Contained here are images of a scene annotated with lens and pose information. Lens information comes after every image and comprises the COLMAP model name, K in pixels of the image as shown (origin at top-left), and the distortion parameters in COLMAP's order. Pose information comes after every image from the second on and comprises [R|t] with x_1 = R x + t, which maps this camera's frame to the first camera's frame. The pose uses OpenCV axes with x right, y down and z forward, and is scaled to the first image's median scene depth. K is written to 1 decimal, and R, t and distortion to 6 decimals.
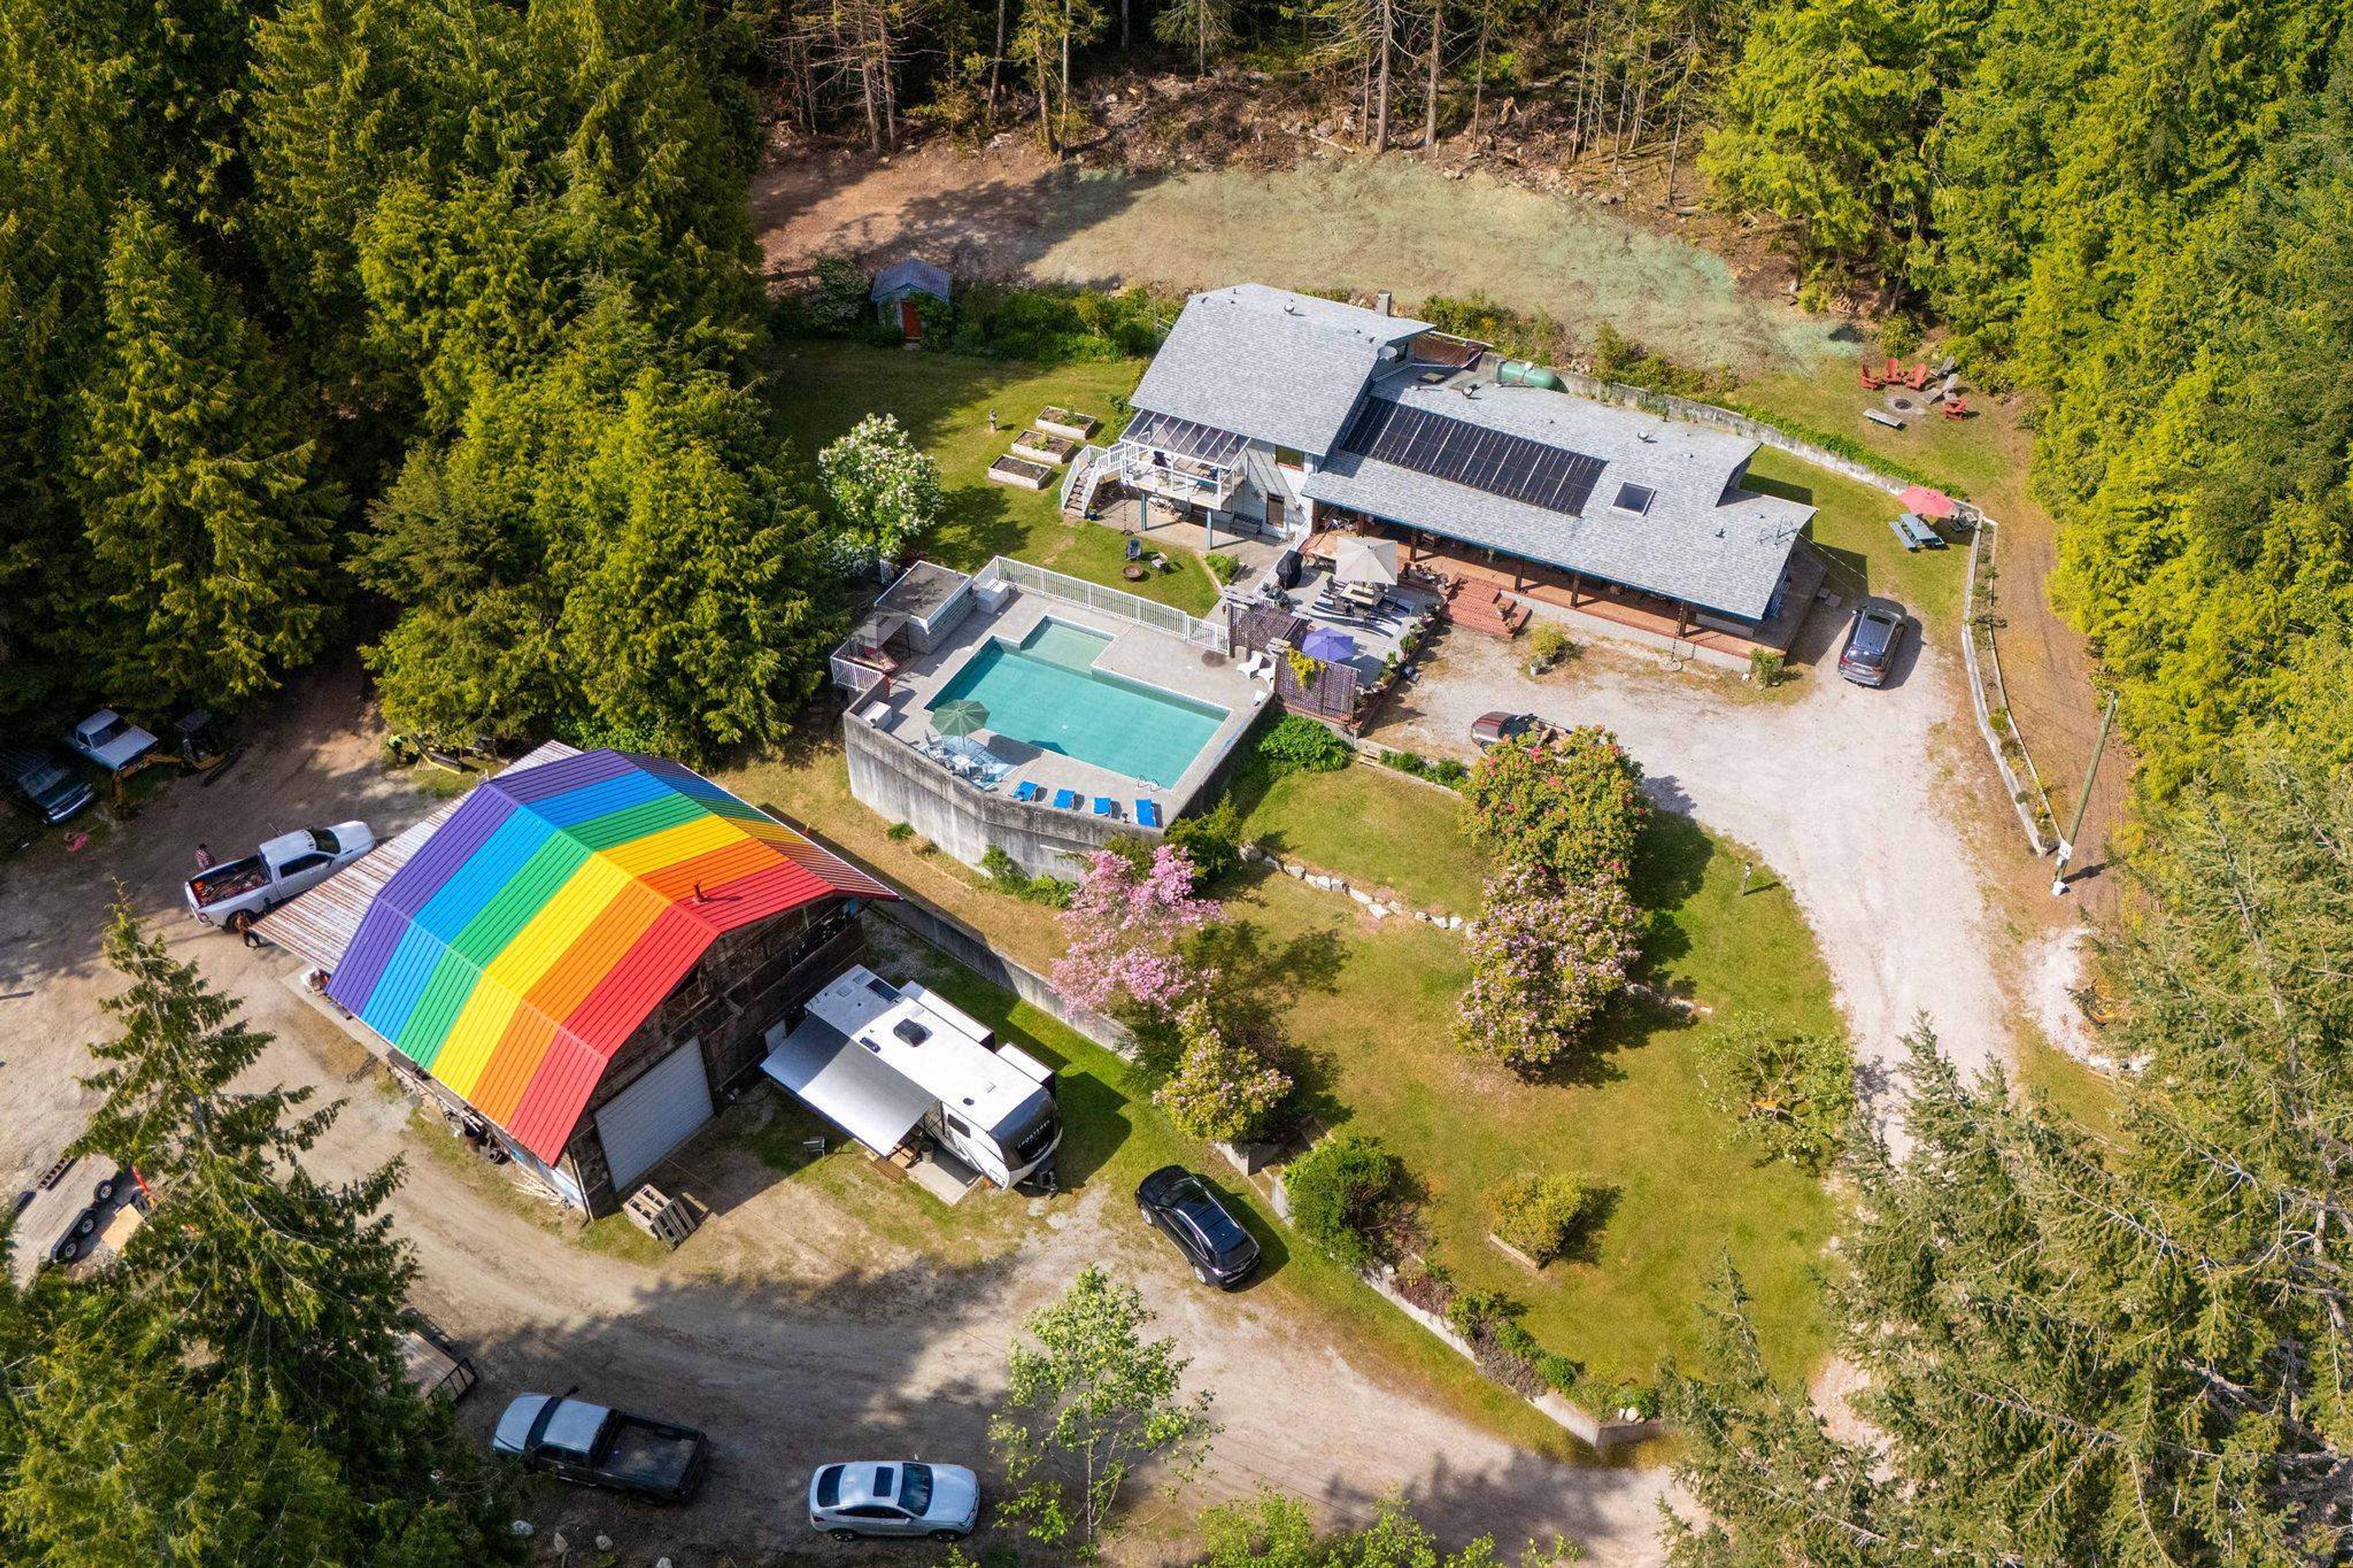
lens RADIAL K [[2080.2, 0, 1176.5], [0, 2080.2, 784.0], [0, 0, 1]] dist [-0.097221, -0.005252]
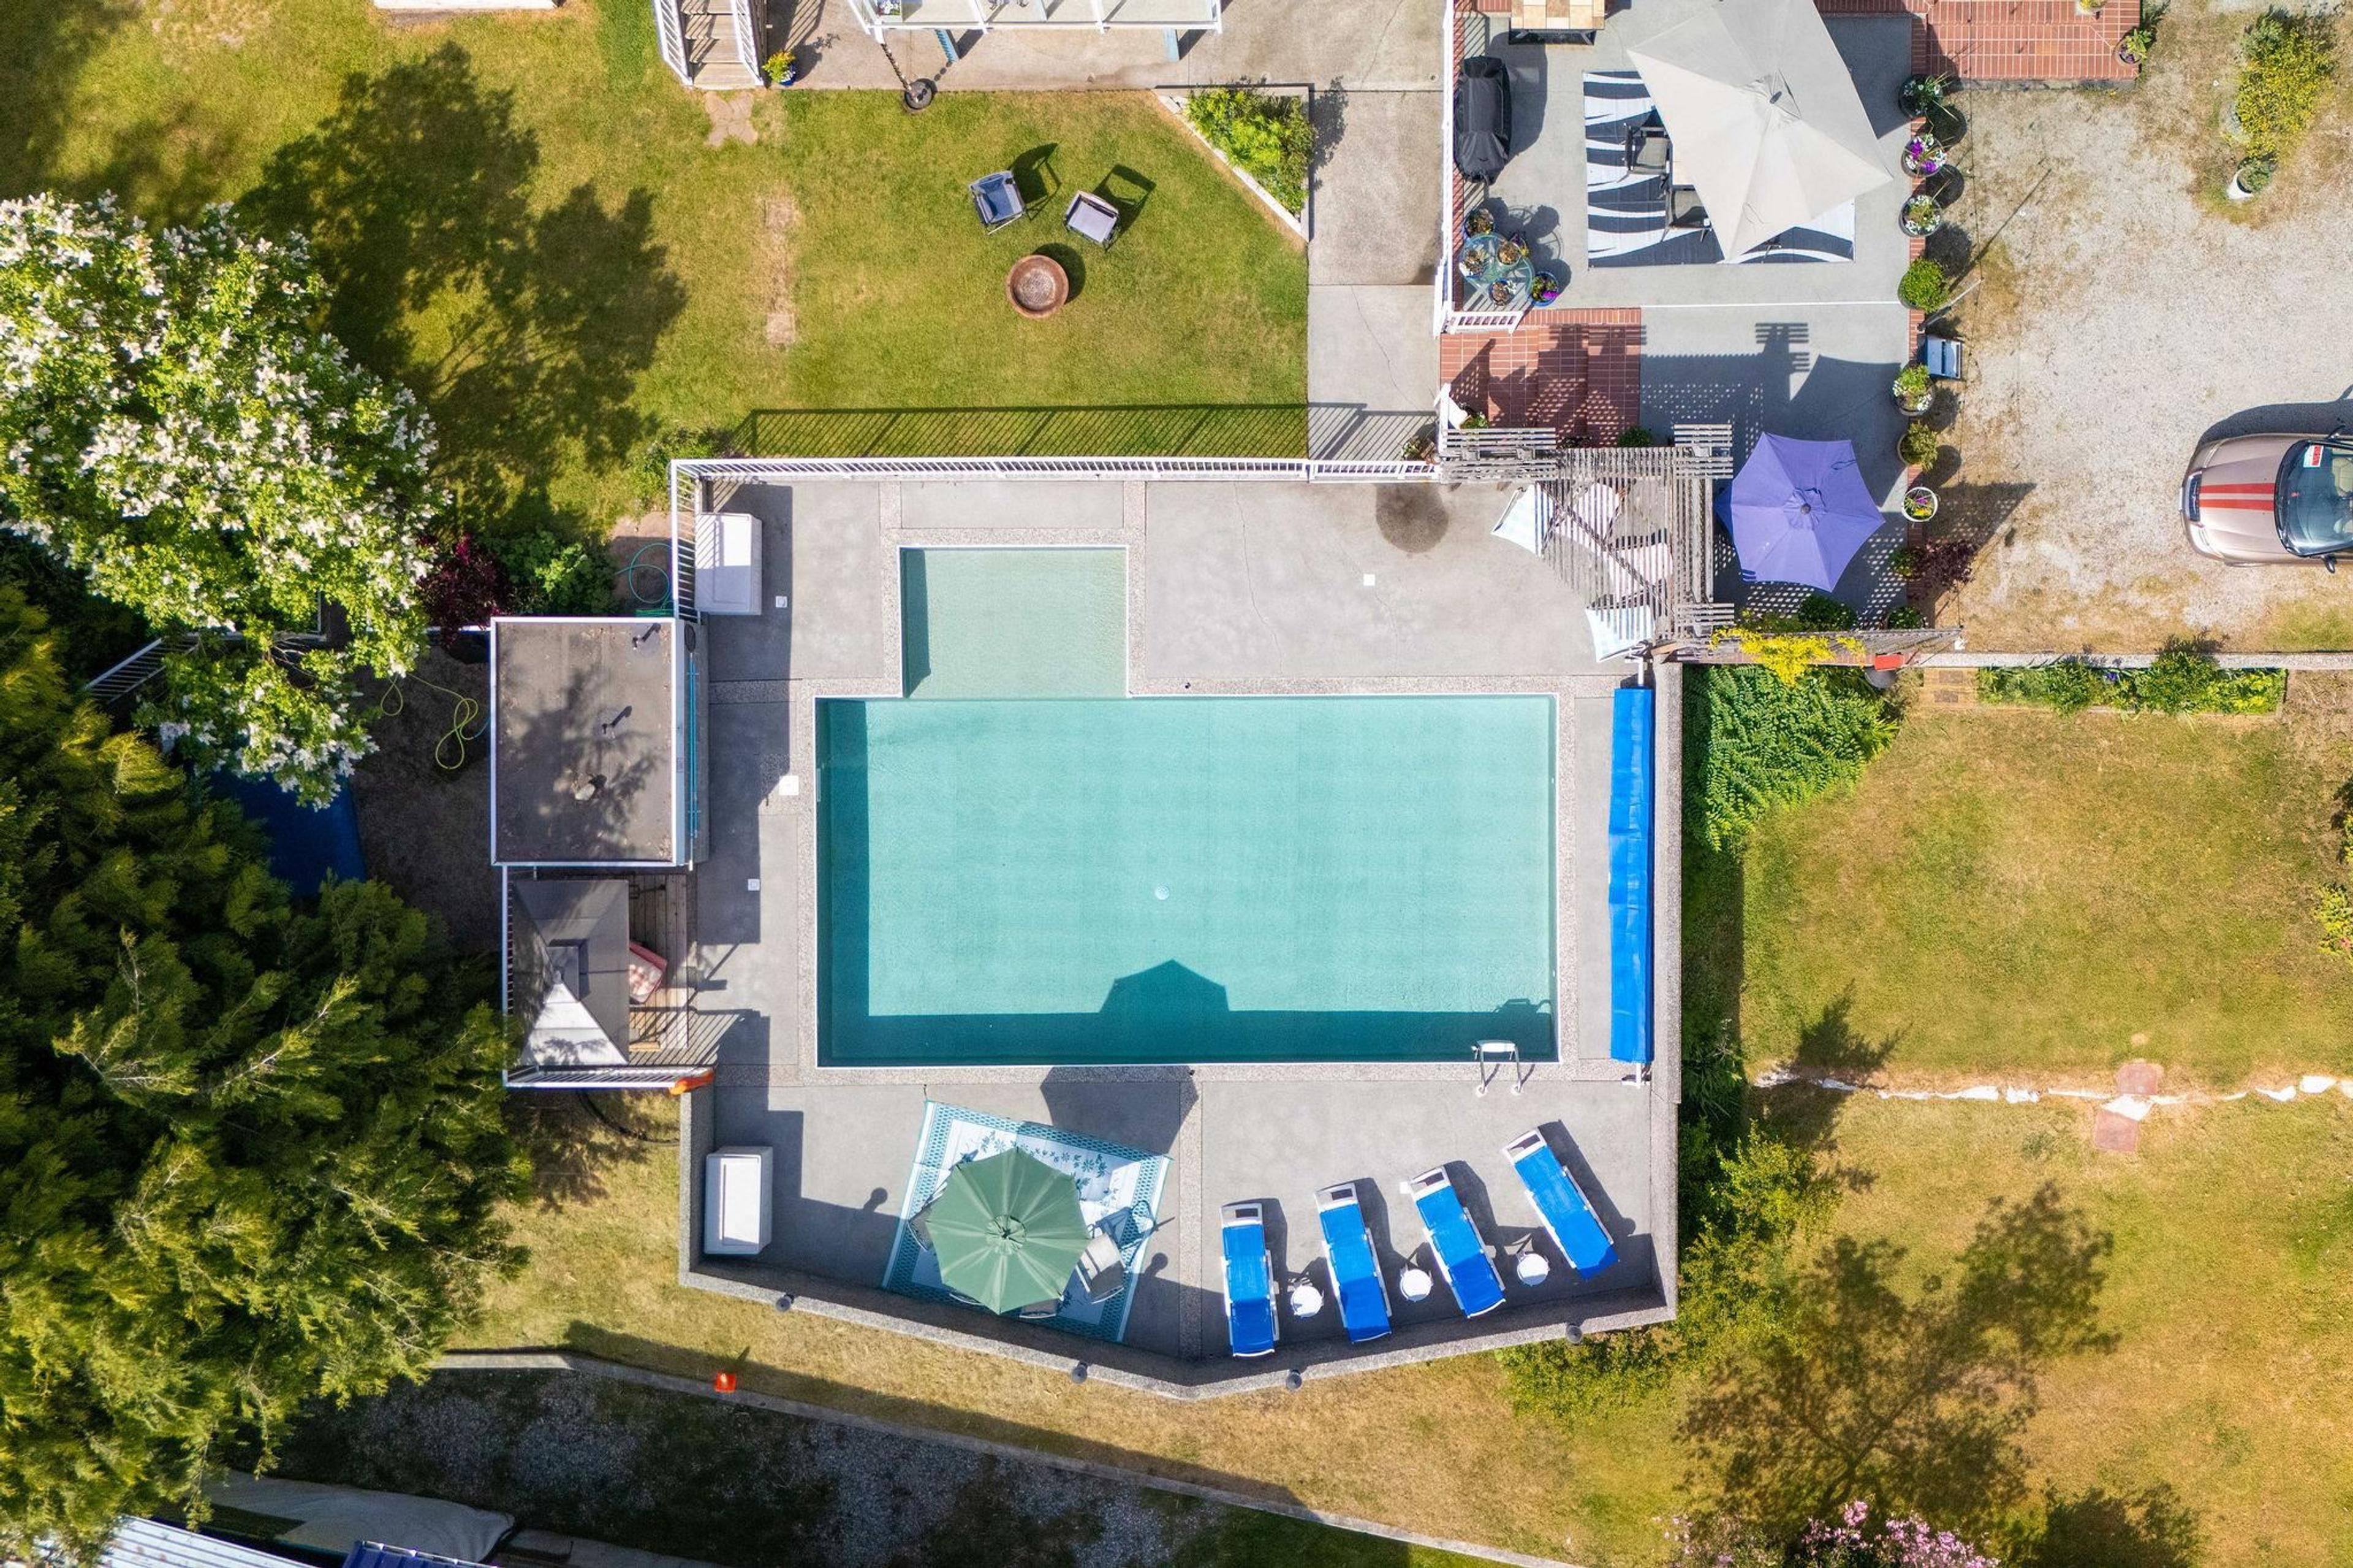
lens RADIAL K [[2080.2, 0, 1176.5], [0, 2080.2, 784.0], [0, 0, 1]] dist [-0.097221, -0.005252]
pose [[0.889869, -0.454120, -0.043686, -0.026391], [0.336630, 0.588963, 0.734713, -0.331385], [-0.307918, -0.668504, 0.676970, 0.788232]]
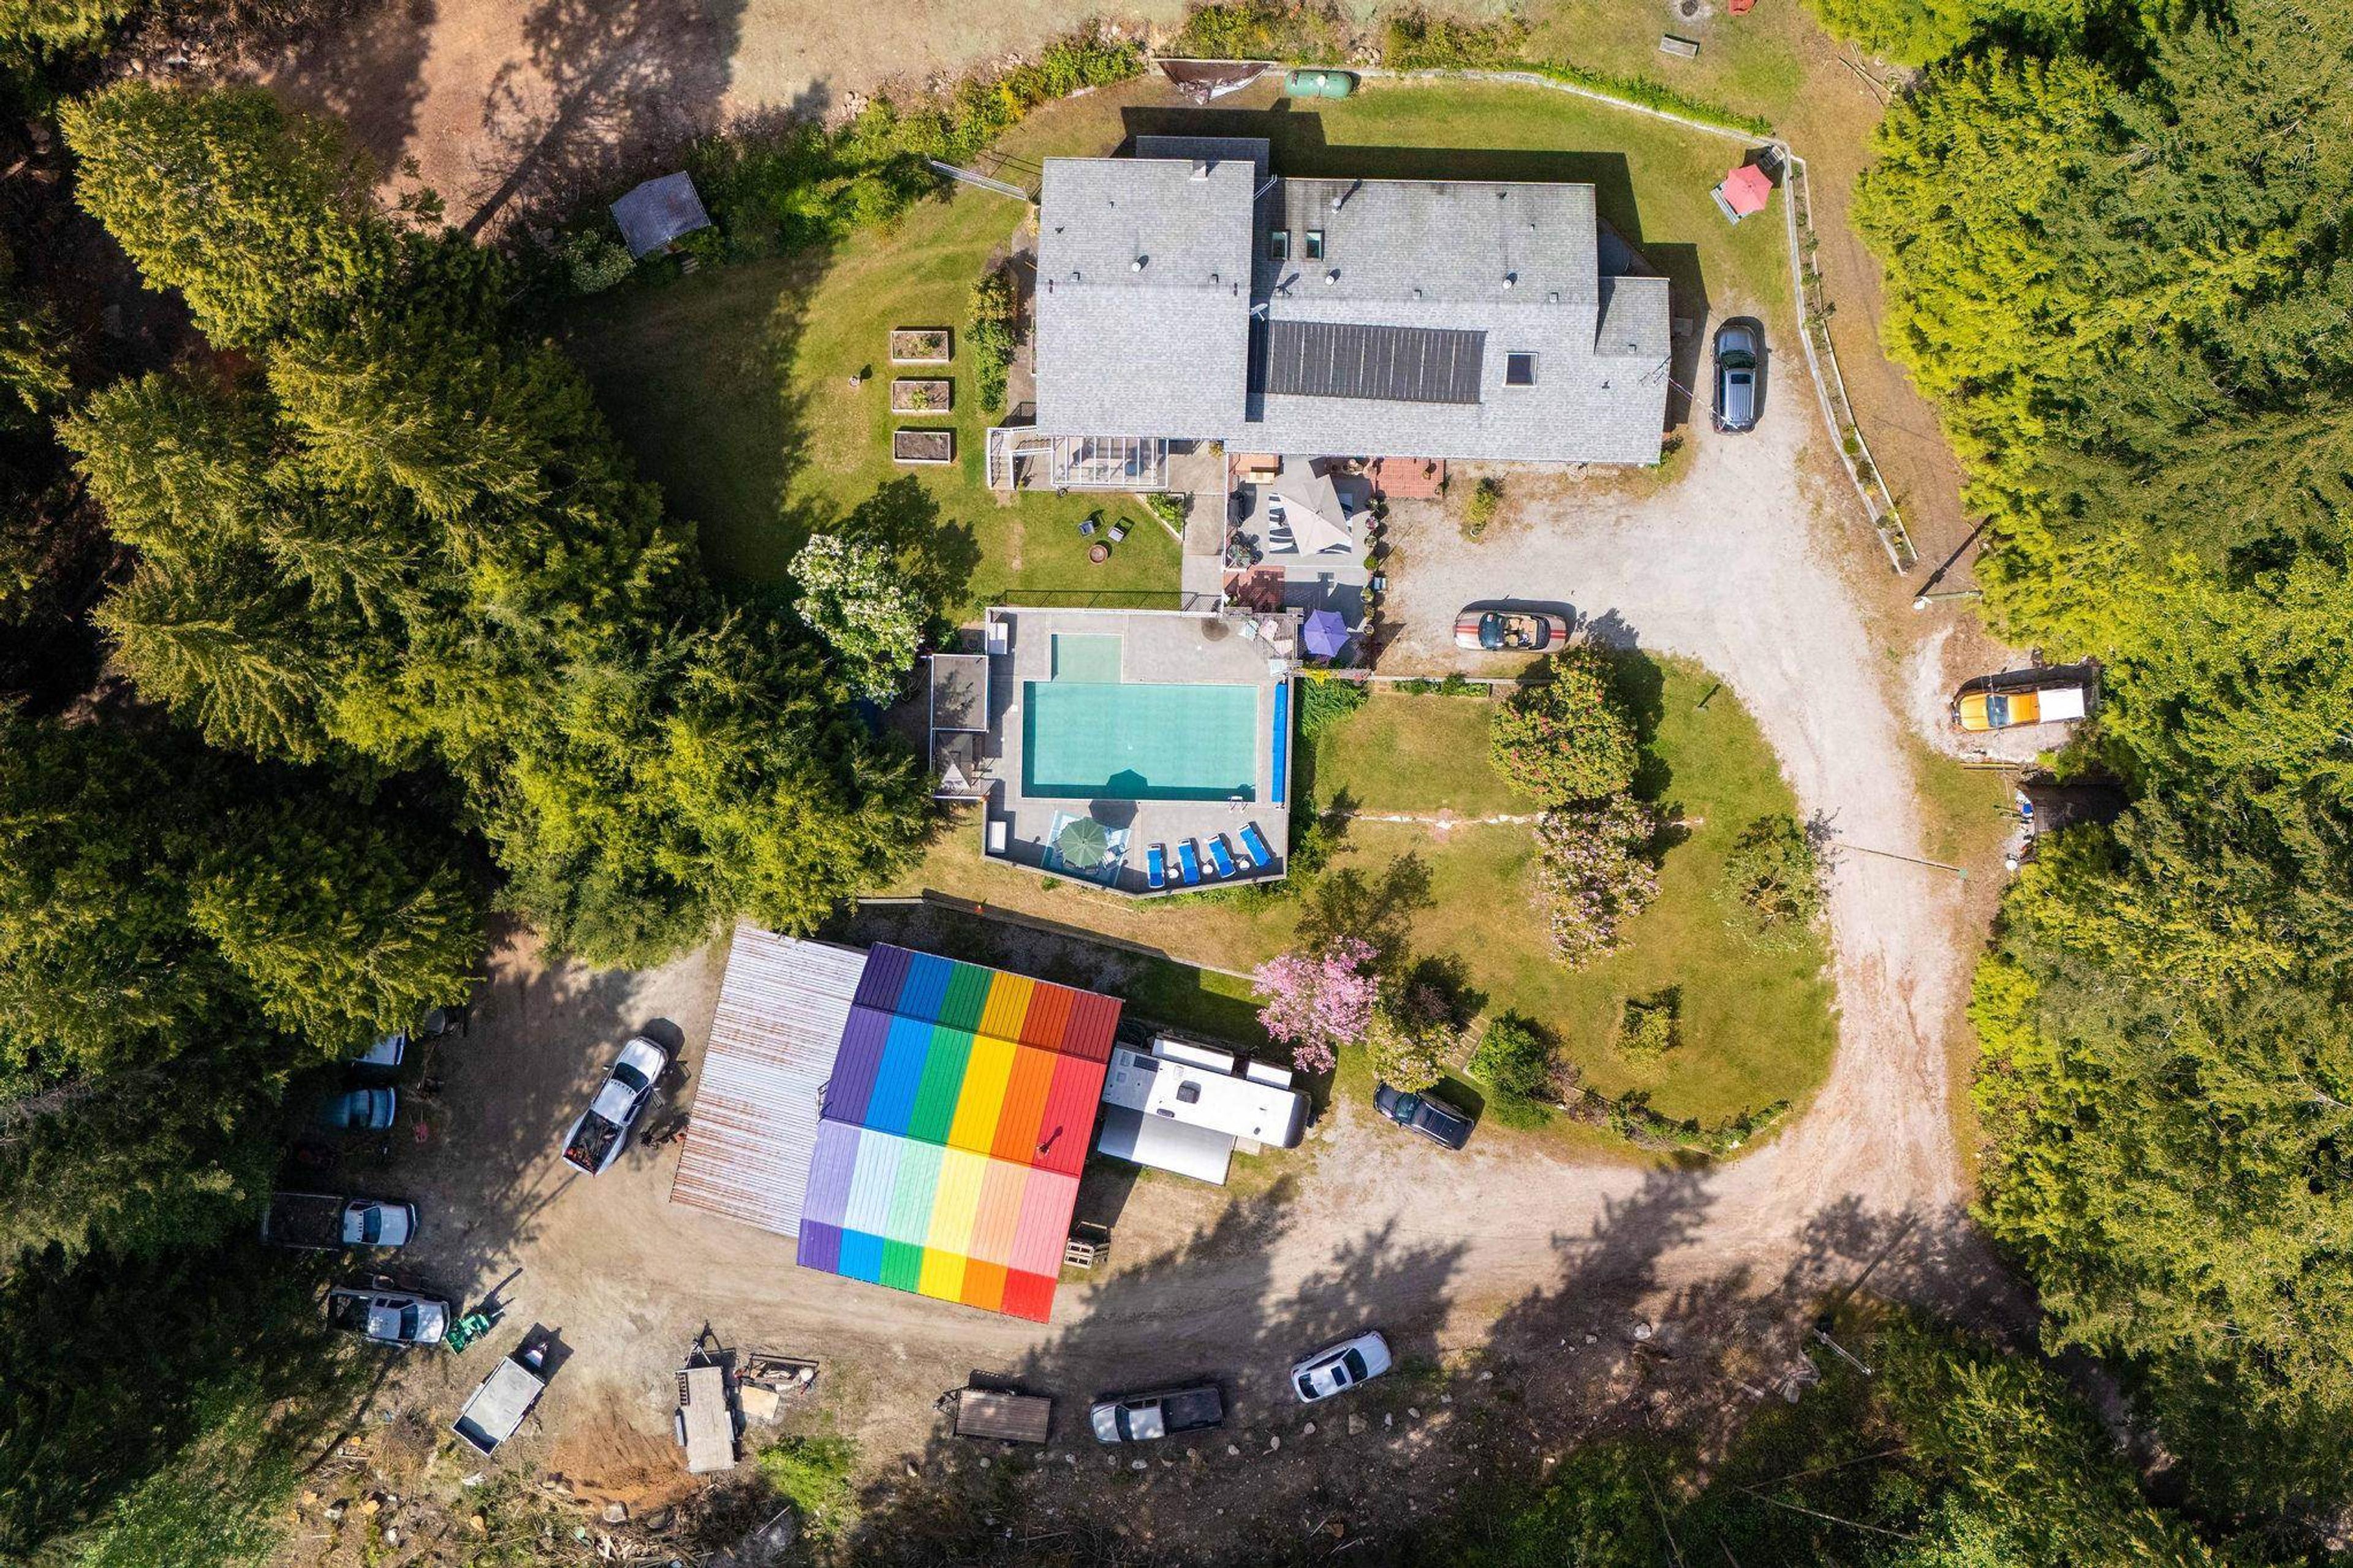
lens RADIAL K [[2080.2, 0, 1176.5], [0, 2080.2, 784.0], [0, 0, 1]] dist [-0.097221, -0.005252]
pose [[0.902112, -0.431259, -0.014468, -0.022719], [0.294457, 0.590747, 0.751208, -0.941468], [-0.315418, -0.681934, 0.659907, 0.198664]]
